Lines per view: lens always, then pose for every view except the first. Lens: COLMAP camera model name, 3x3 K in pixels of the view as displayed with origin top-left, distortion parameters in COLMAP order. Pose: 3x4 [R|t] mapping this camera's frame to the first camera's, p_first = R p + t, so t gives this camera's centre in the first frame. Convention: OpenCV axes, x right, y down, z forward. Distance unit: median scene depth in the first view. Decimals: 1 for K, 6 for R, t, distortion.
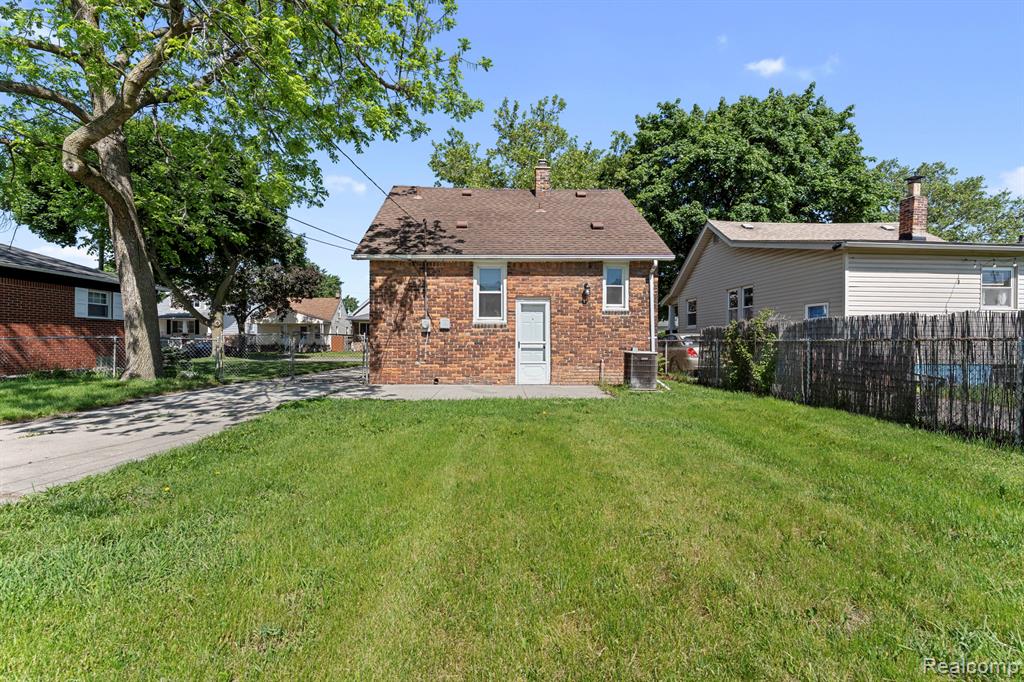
lens RADIAL K [[438.1, 0, 512.0], [0, 438.1, 348.0], [0, 0, 1]] dist [0.000314, -0.000045]
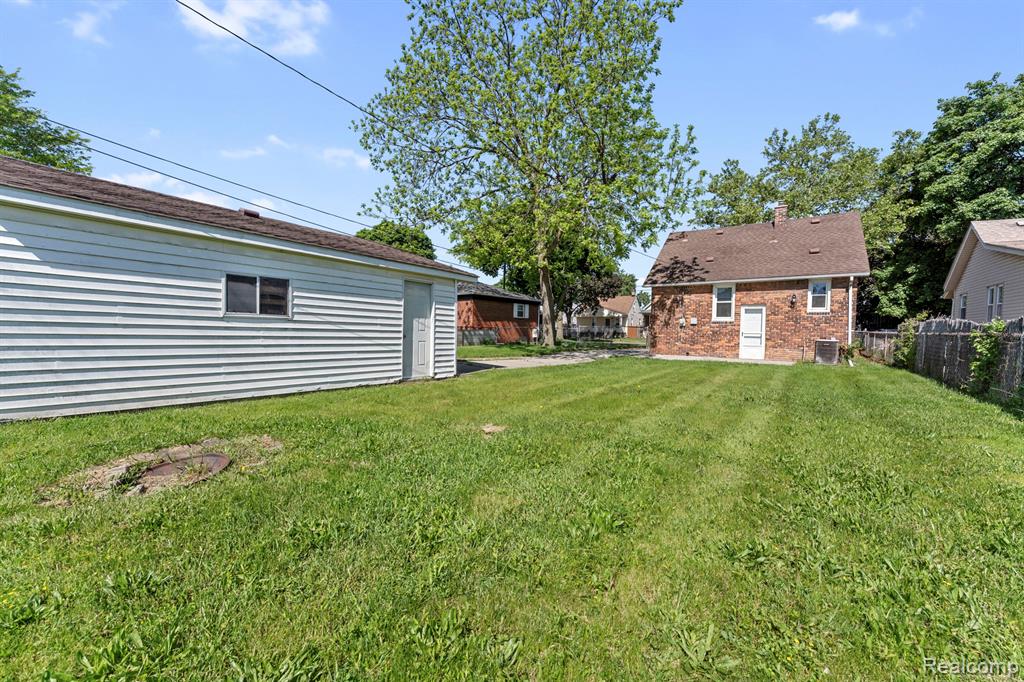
lens RADIAL K [[415.1, 0, 510.7], [0, 415.1, 342.4], [0, 0, 1]] dist [0.001628, 0.000256]
pose [[0.788532, 0.029944, -0.614265, 0.279615], [-0.020922, 0.999542, 0.021867, 0.007487], [0.614638, -0.004391, 0.788797, -0.725381]]
